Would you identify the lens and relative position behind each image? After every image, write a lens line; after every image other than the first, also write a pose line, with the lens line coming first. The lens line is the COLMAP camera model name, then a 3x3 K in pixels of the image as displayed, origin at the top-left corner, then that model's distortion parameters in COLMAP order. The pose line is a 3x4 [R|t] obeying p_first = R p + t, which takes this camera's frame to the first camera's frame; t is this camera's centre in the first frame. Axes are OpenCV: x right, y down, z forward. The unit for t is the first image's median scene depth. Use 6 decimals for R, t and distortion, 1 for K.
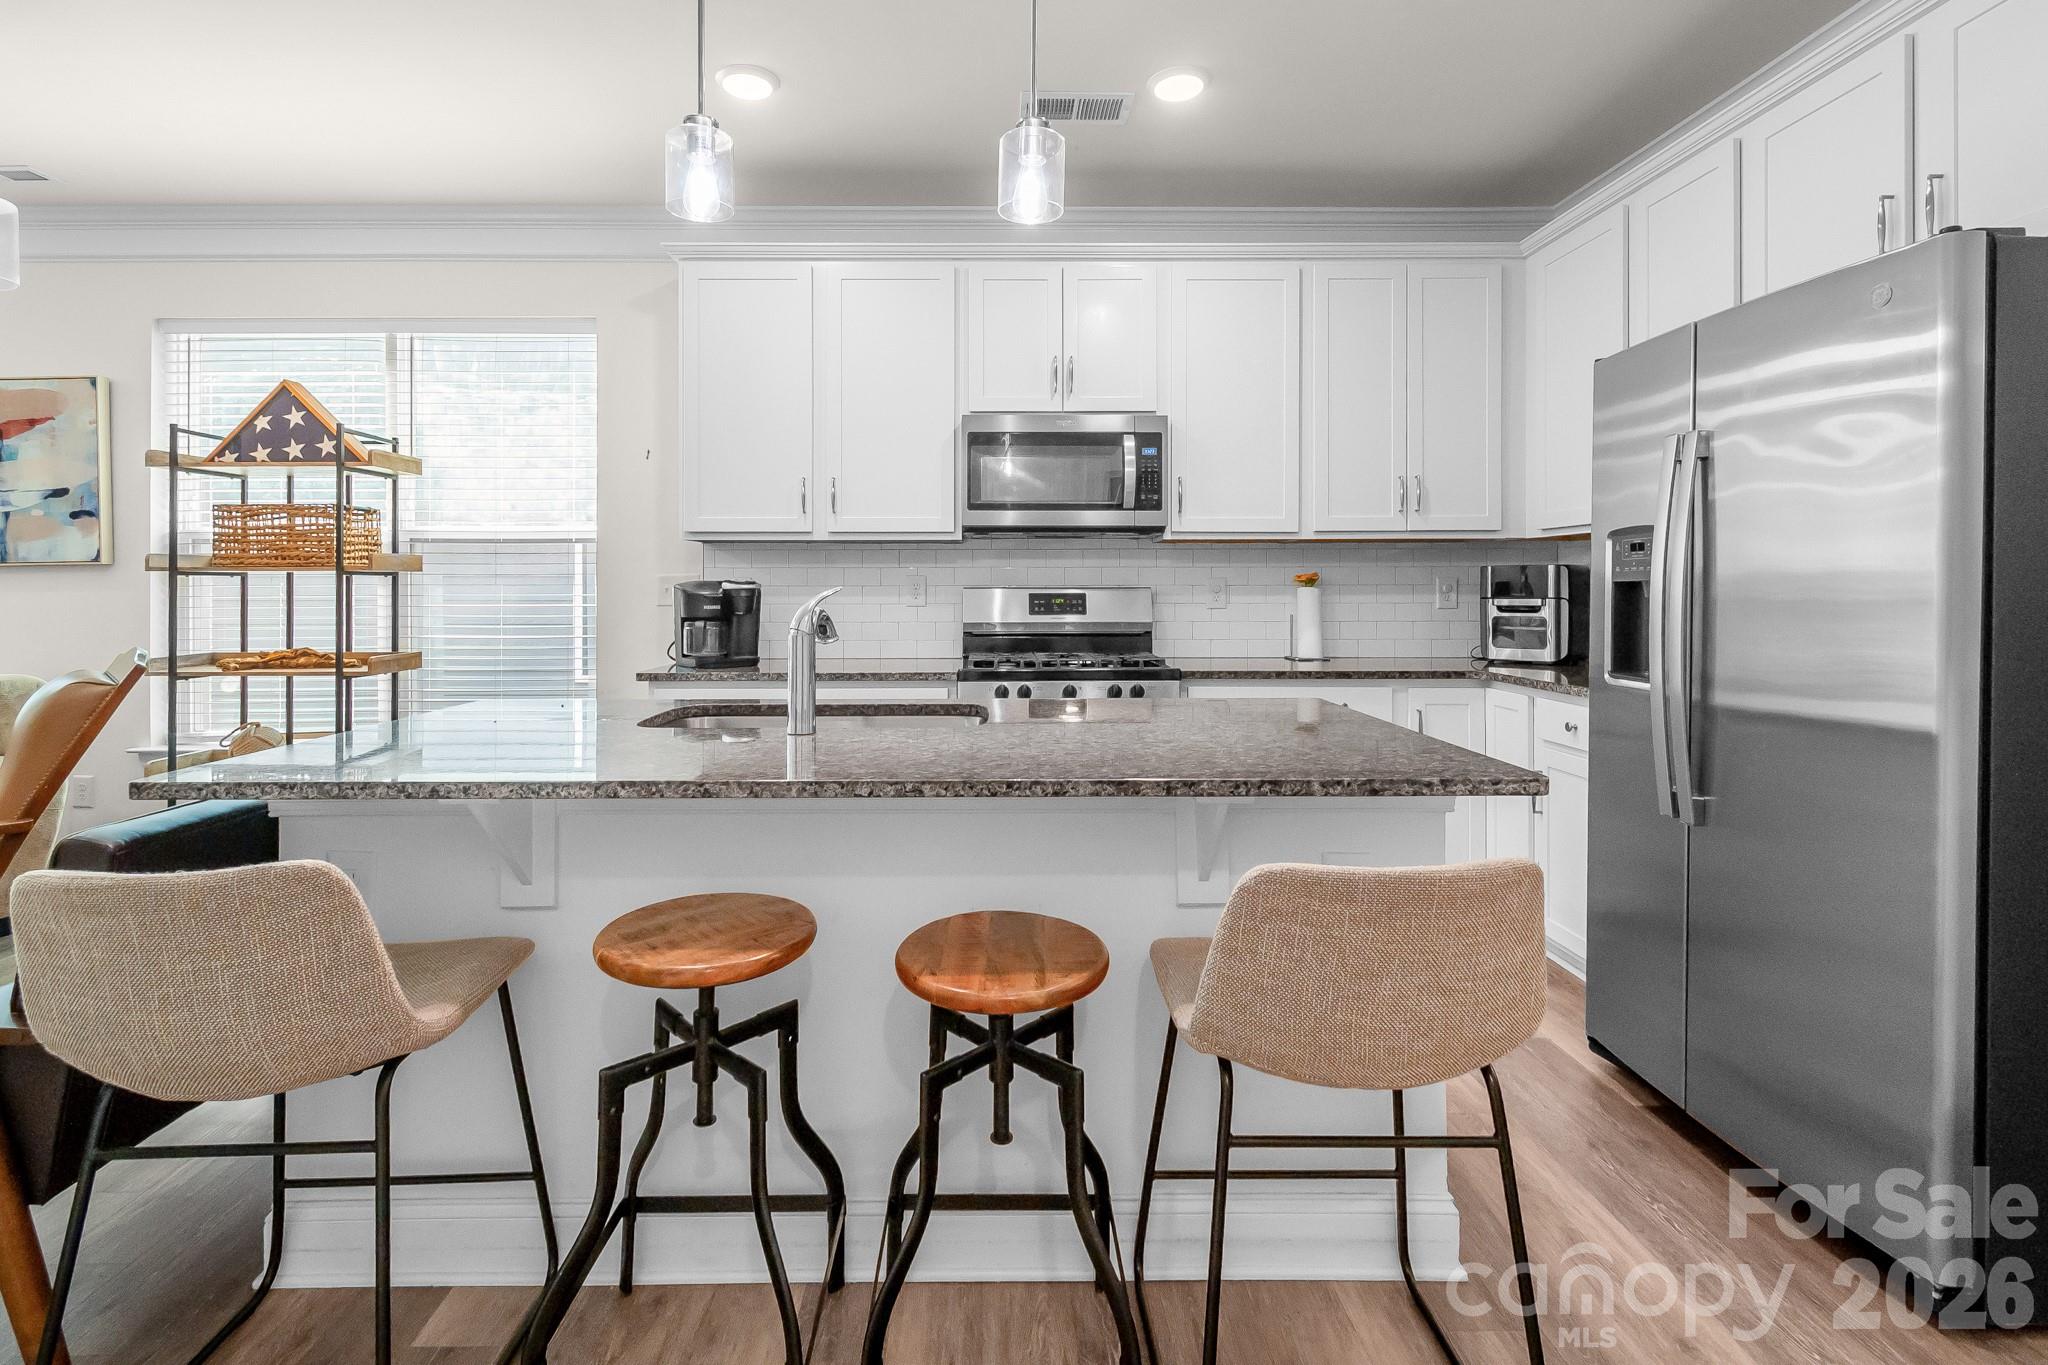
lens RADIAL K [[959.7, 0, 995.8], [0, 959.7, 586.9], [0, 0, 1]] dist [-0.000912, -0.000455]
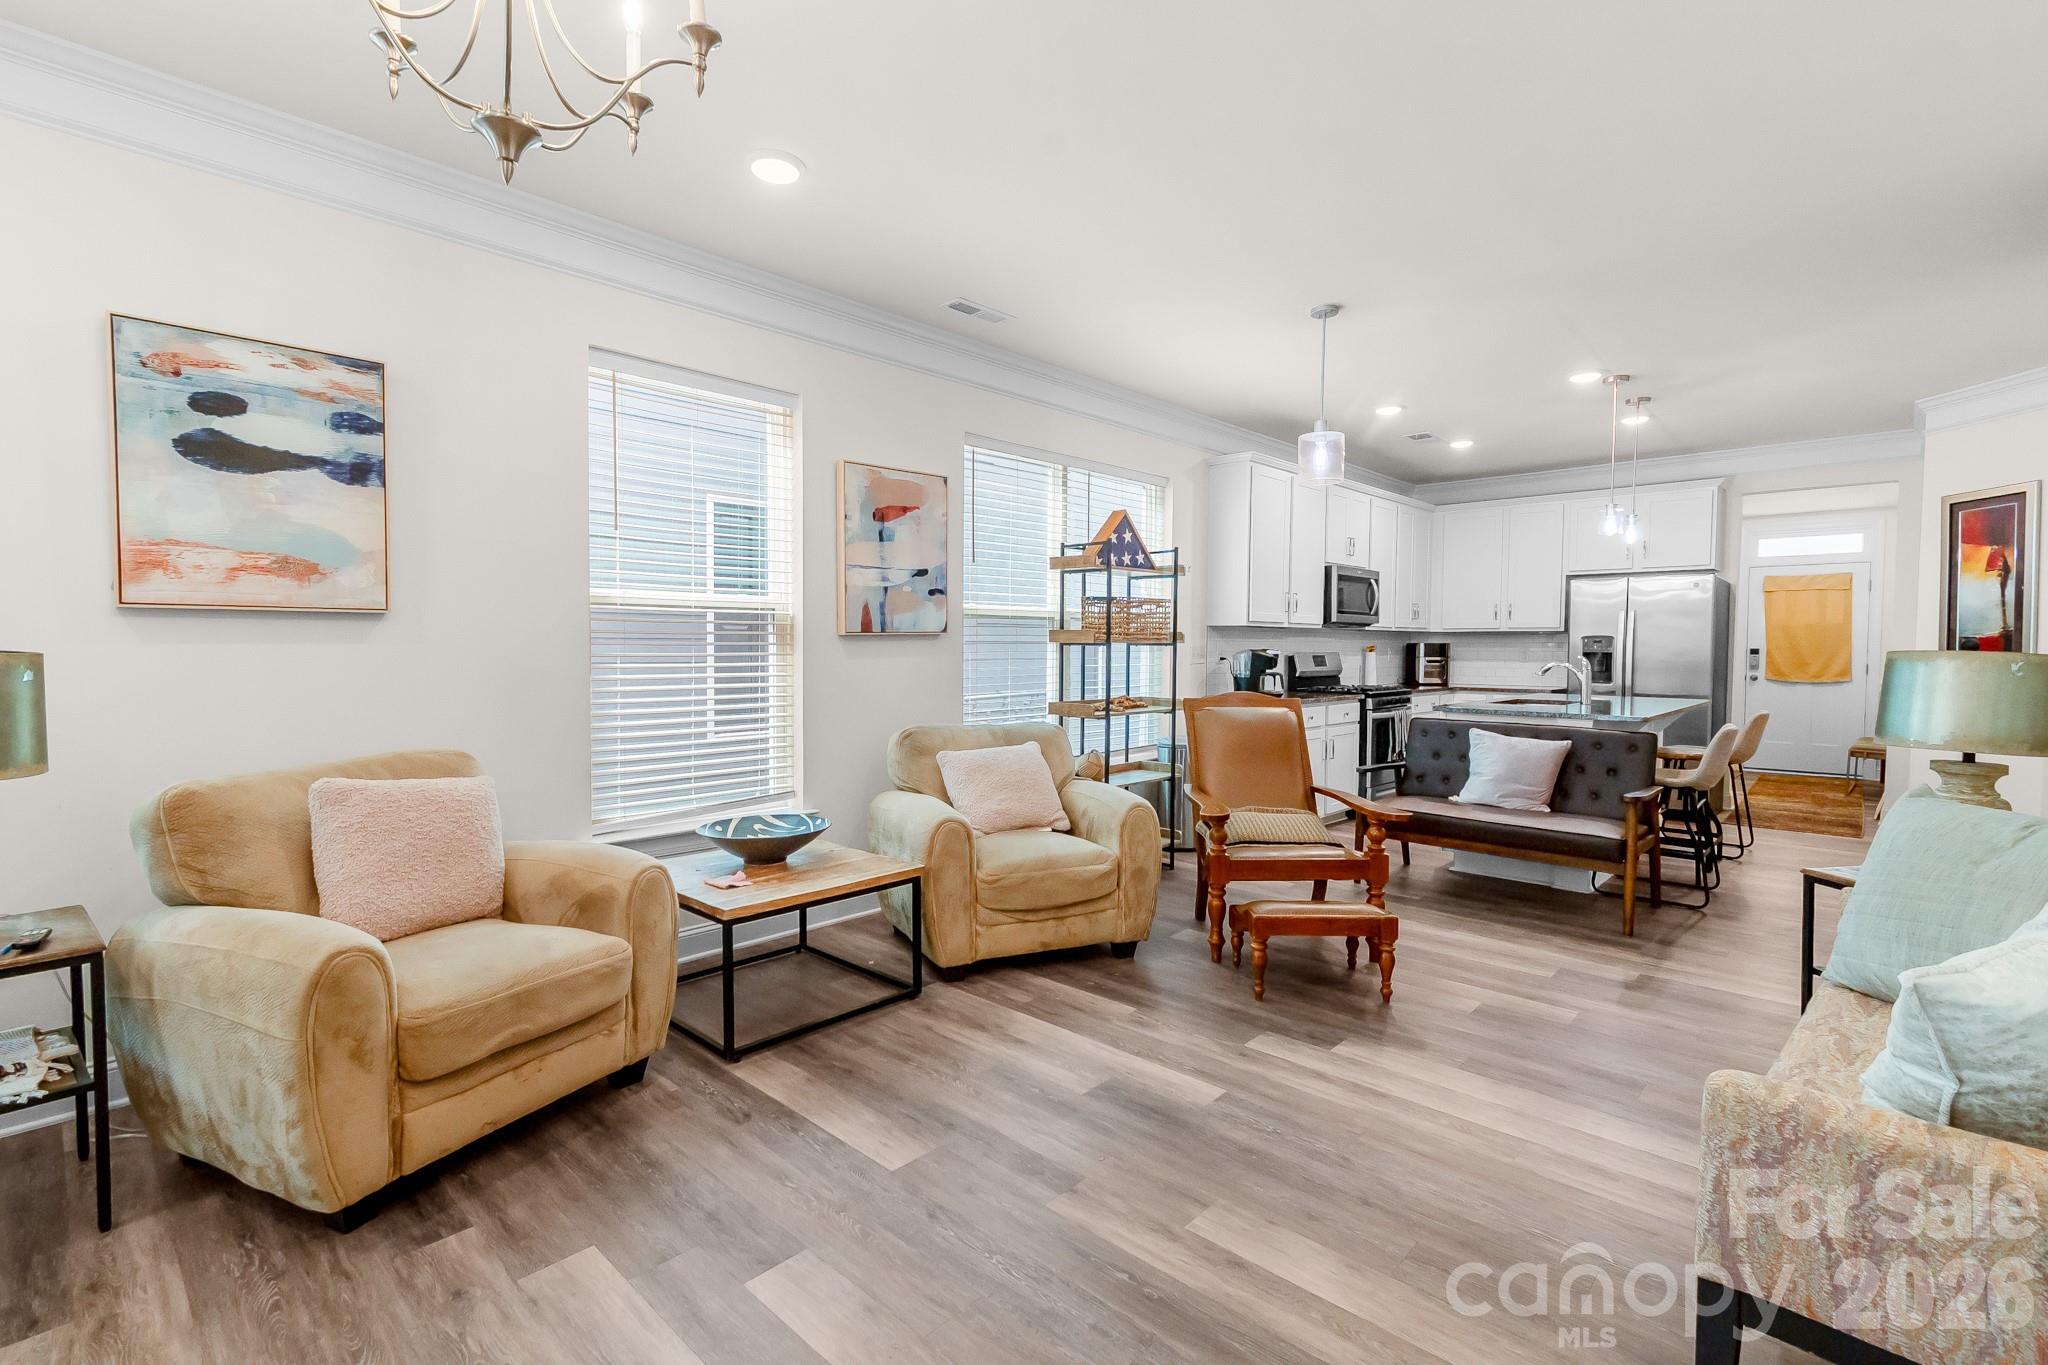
lens RADIAL K [[926.0, 0, 1034.4], [0, 926.0, 682.2], [0, 0, 1]] dist [0.004832, -0.000236]
pose [[0.690542, -0.024731, 0.722869, -1.773730], [-0.005981, 0.999186, 0.039897, -0.011358], [-0.723268, -0.031874, 0.689832, 0.125297]]
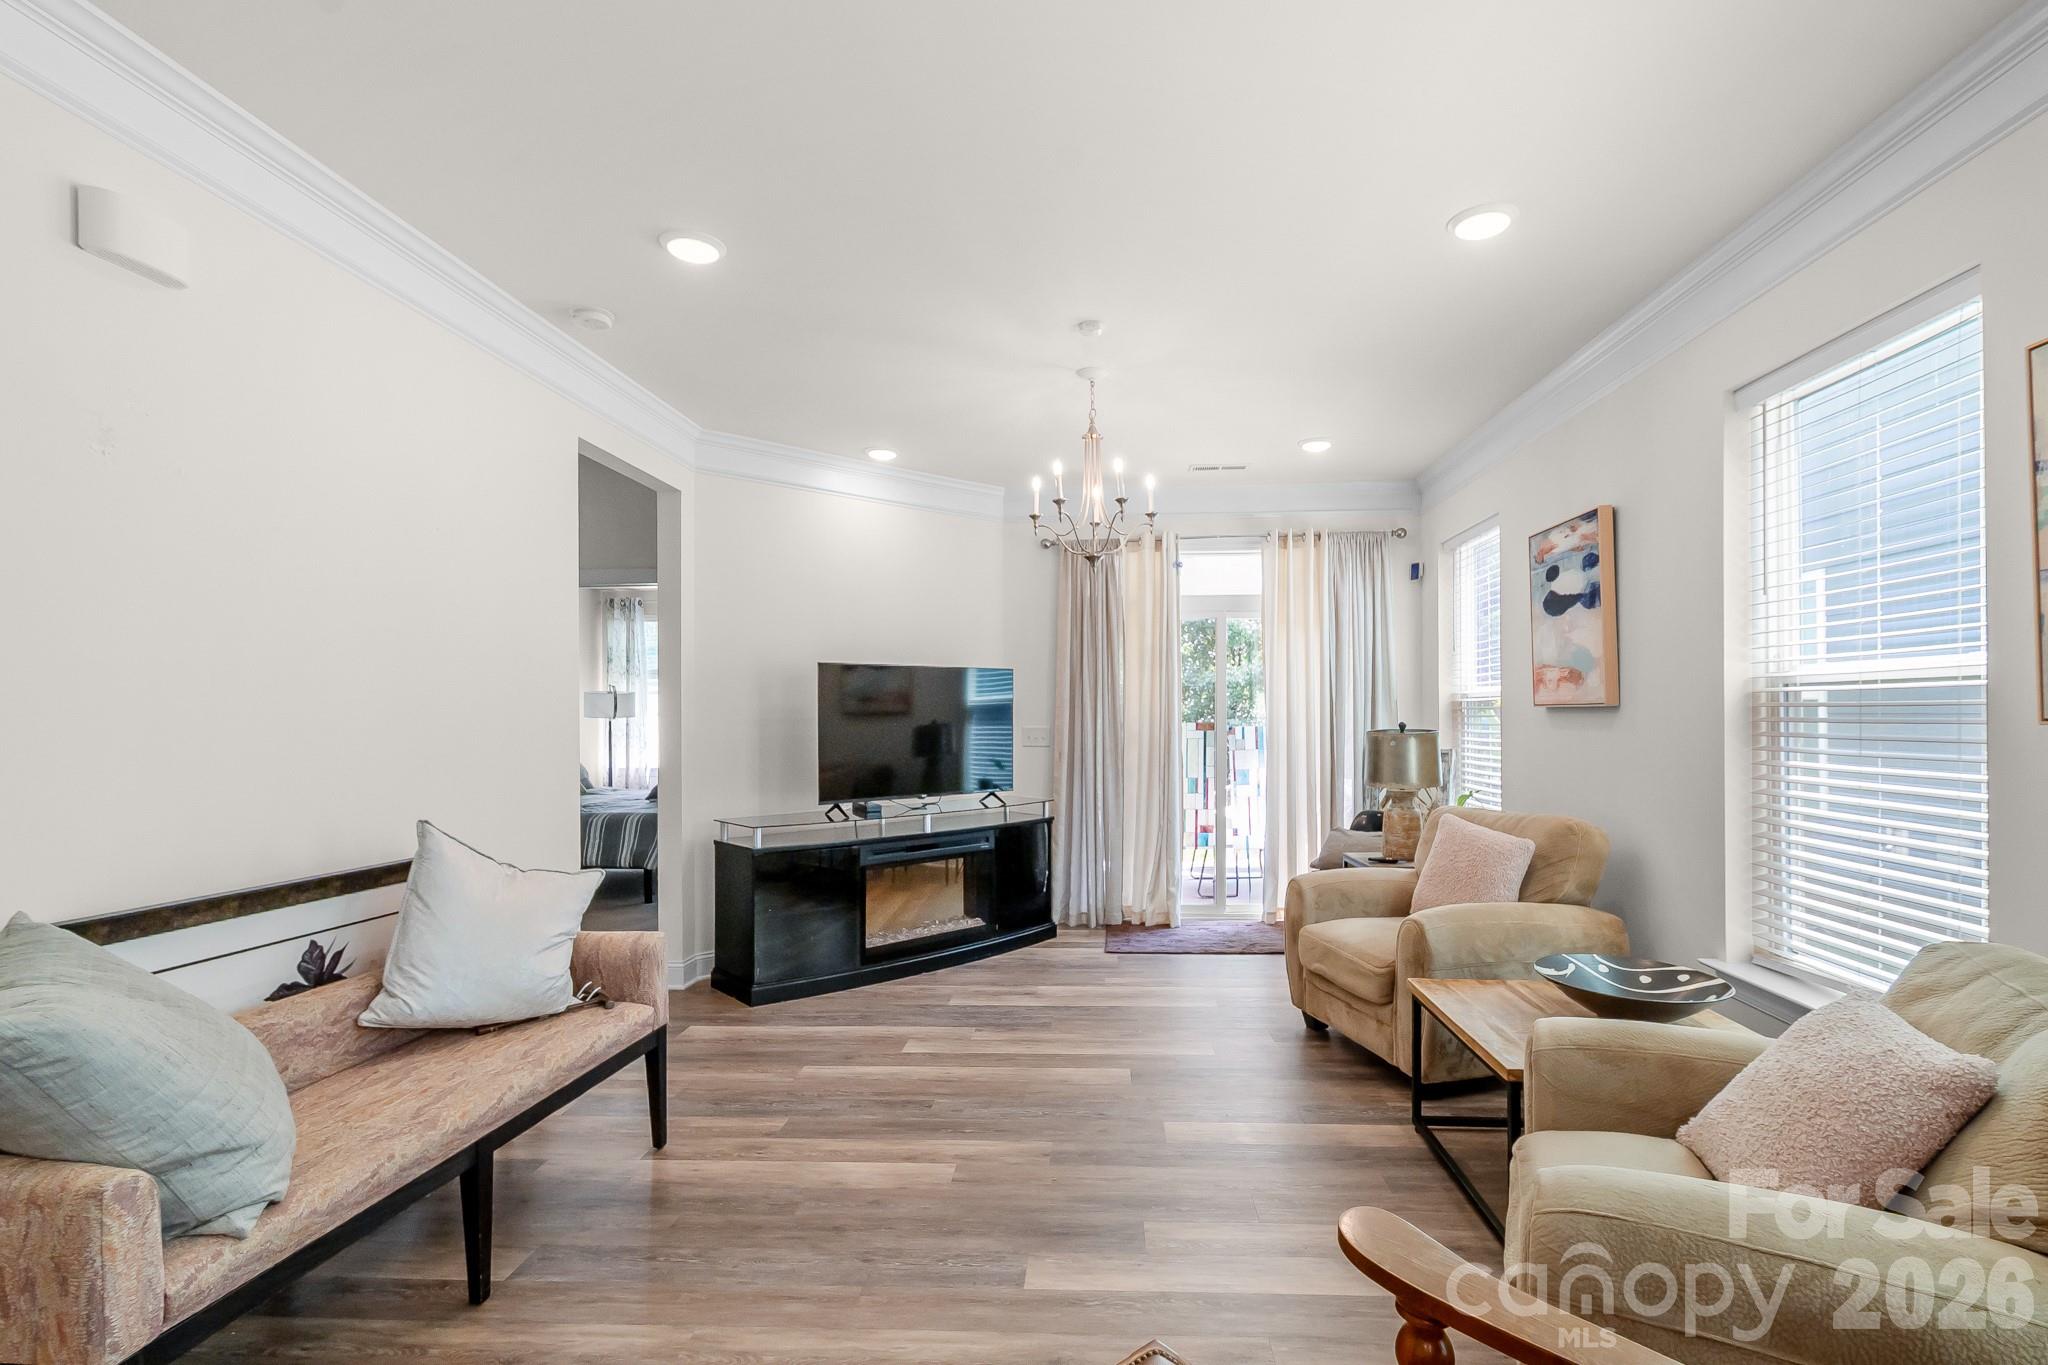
lens RADIAL K [[939.4, 0, 1051.8], [0, 939.4, 712.8], [0, 0, 1]] dist [0.018925, -0.006824]
pose [[-0.072264, 0.001247, -0.997385, -0.591461], [0.008450, 0.999964, 0.000638, -0.033589], [0.997350, -0.008382, -0.072272, 0.551780]]
